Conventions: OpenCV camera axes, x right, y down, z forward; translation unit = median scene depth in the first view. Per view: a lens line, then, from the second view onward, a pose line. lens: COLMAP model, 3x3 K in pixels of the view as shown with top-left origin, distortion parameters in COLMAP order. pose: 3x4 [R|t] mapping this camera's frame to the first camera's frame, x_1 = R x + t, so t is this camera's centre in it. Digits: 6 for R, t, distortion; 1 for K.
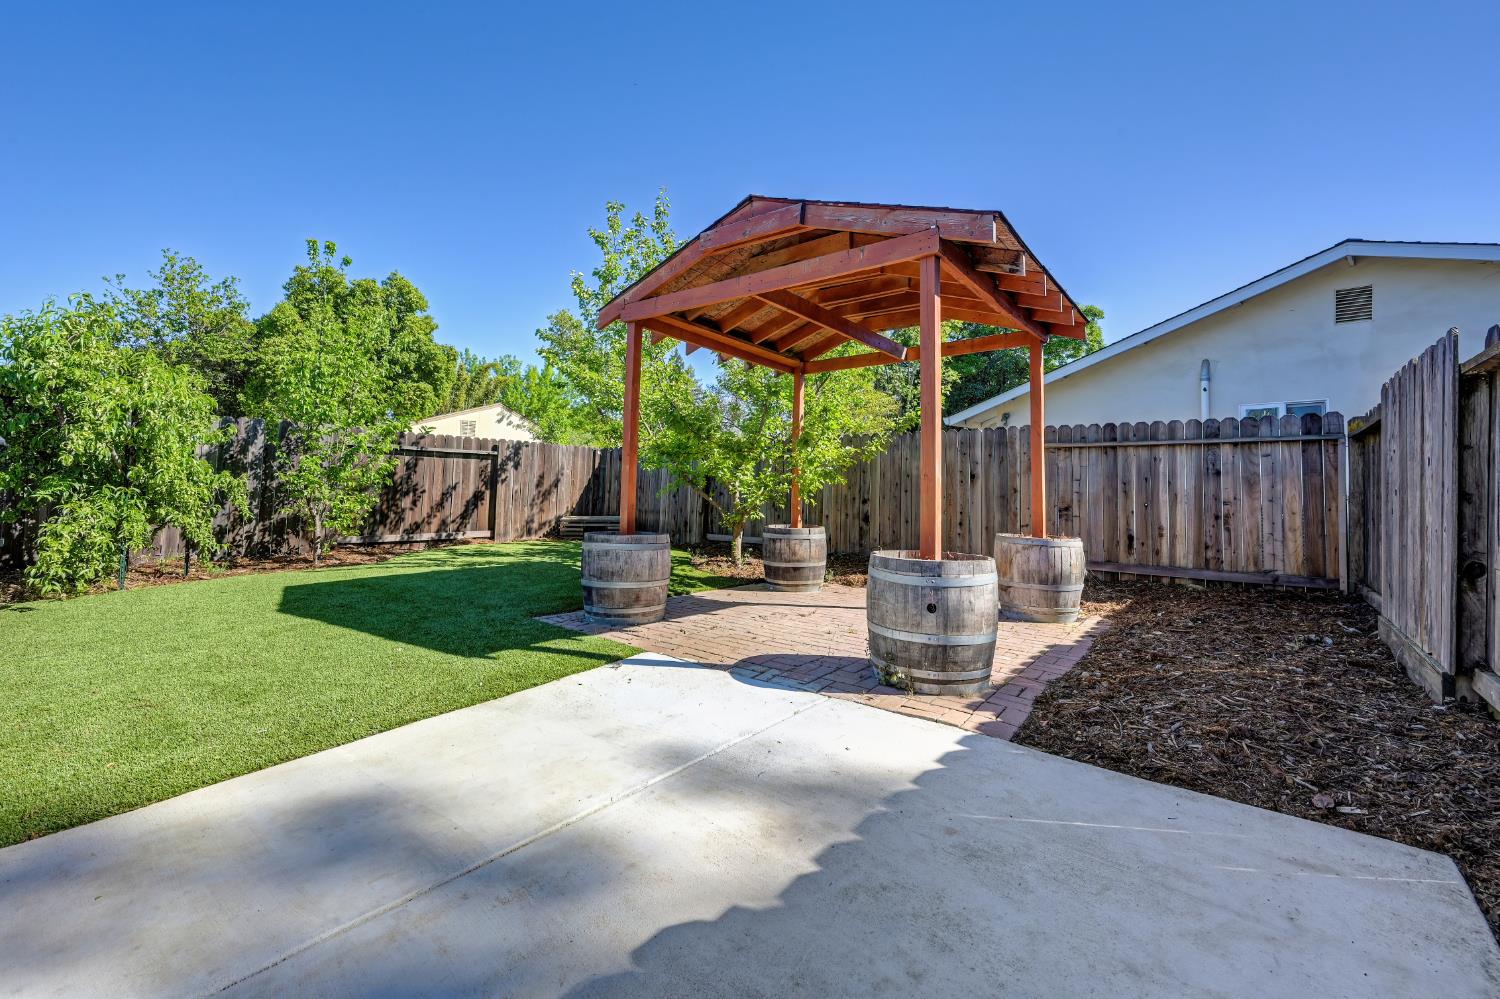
lens RADIAL K [[610.3, 0, 745.8], [0, 610.3, 453.2], [0, 0, 1]] dist [-0.001672, -0.000022]
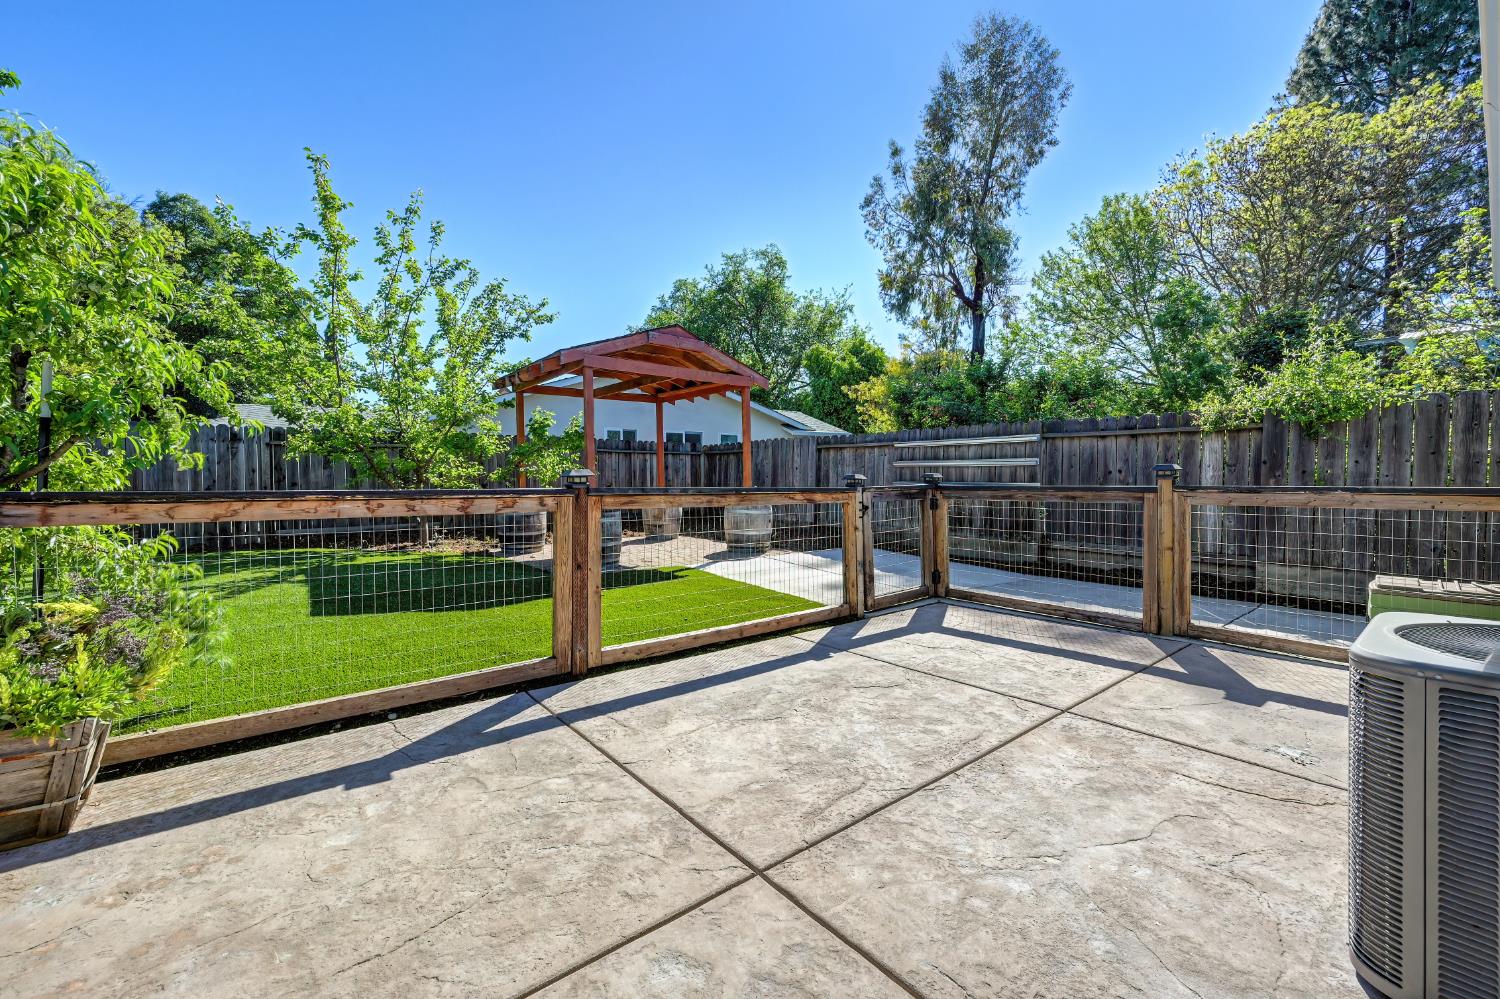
lens RADIAL K [[594.8, 0, 750.0], [0, 594.8, 499.5], [0, 0, 1]] dist [-0.002499, 0.000175]
pose [[0.221489, -0.056506, 0.973524, -1.174121], [-0.056018, 0.995934, 0.070552, -0.017557], [-0.973552, -0.070161, 0.217424, 0.229725]]
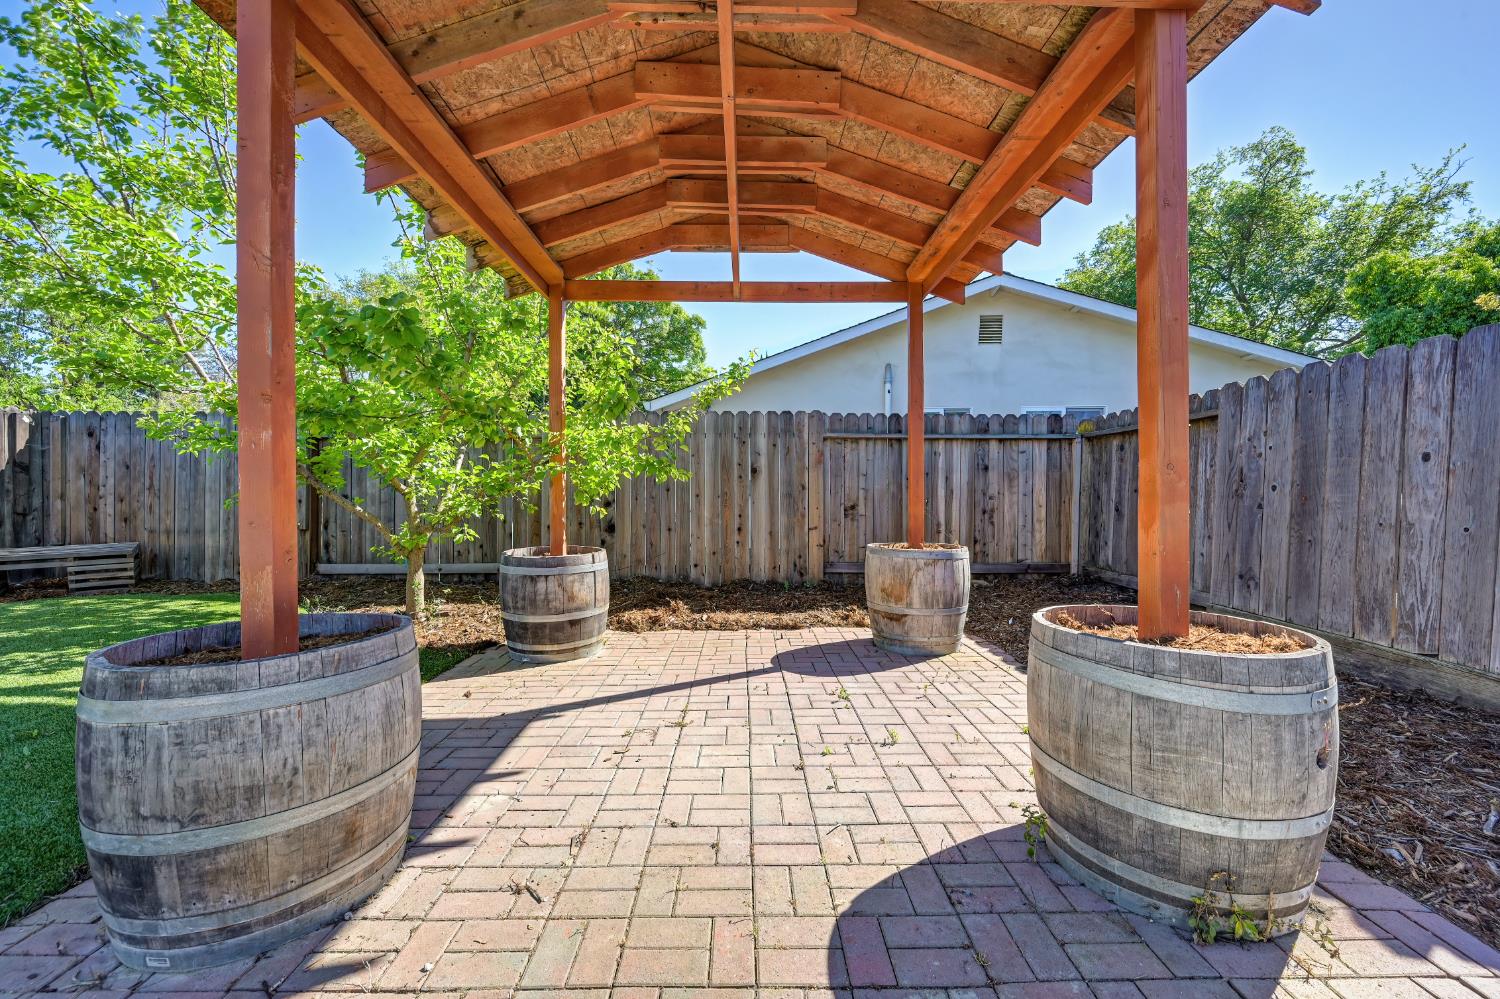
lens RADIAL K [[594.8, 0, 750.0], [0, 594.8, 499.5], [0, 0, 1]] dist [-0.002499, 0.000175]
pose [[0.783226, -0.025022, 0.621234, -0.142792], [-0.028448, 0.996701, 0.076012, 0.019360], [-0.621086, -0.077208, 0.779930, 0.445153]]
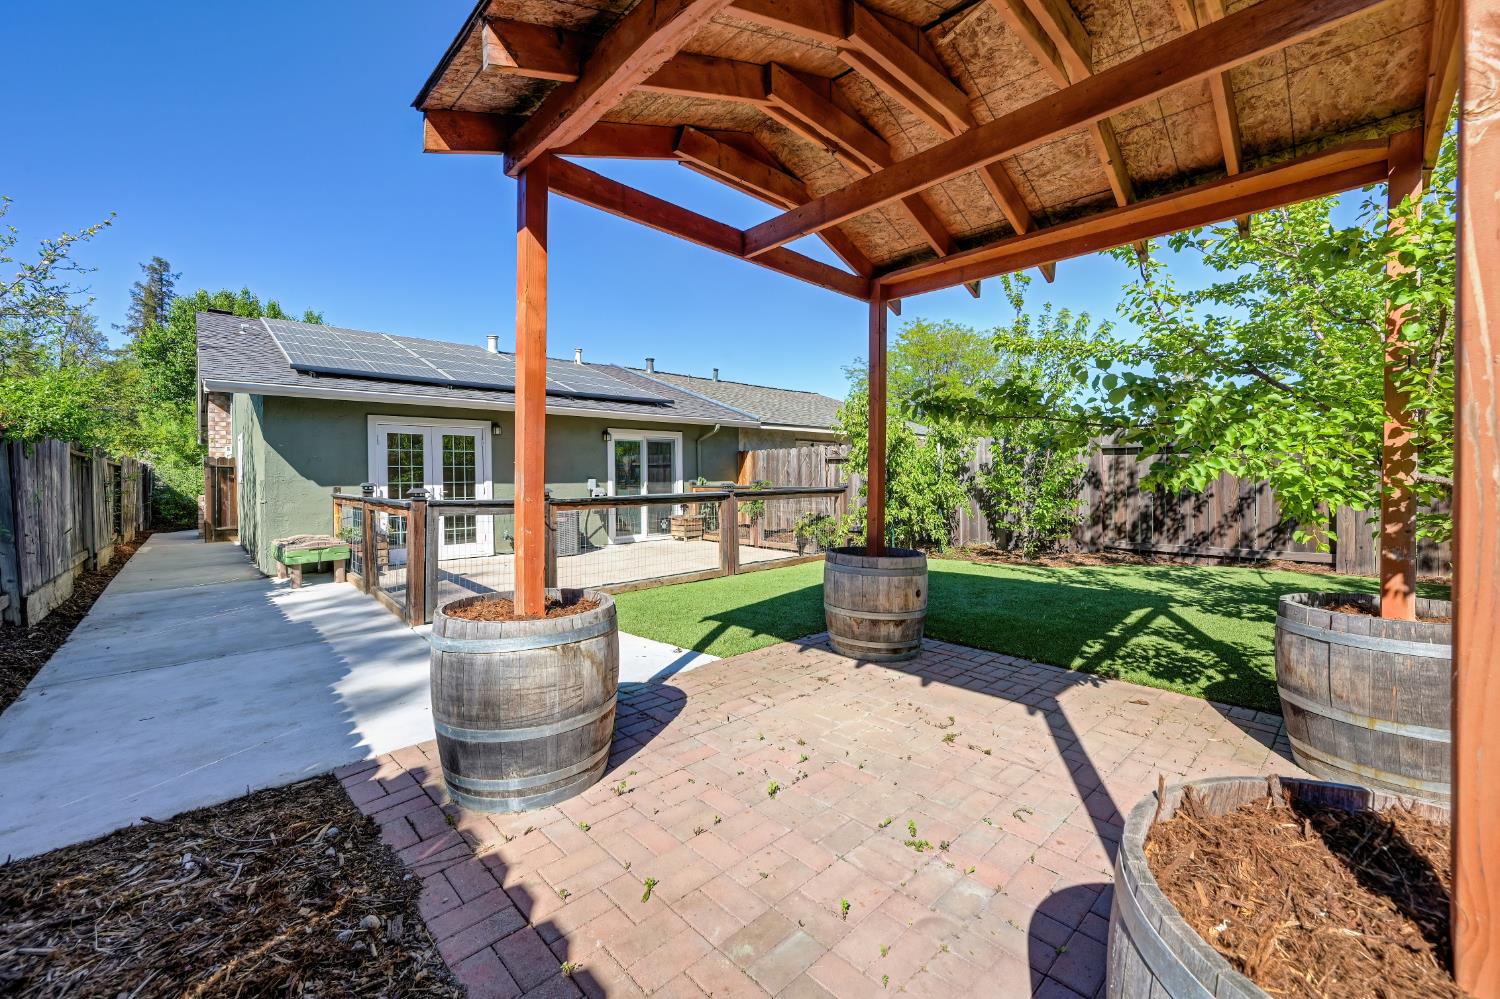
lens RADIAL K [[611.8, 0, 751.4], [0, 611.8, 491.1], [0, 0, 1]] dist [-0.000992, 0.000062]
pose [[-0.151591, 0.001799, -0.988442, 0.512705], [0.067359, 0.997692, -0.008514, 0.032483], [0.986145, -0.067871, -0.151363, 0.729423]]
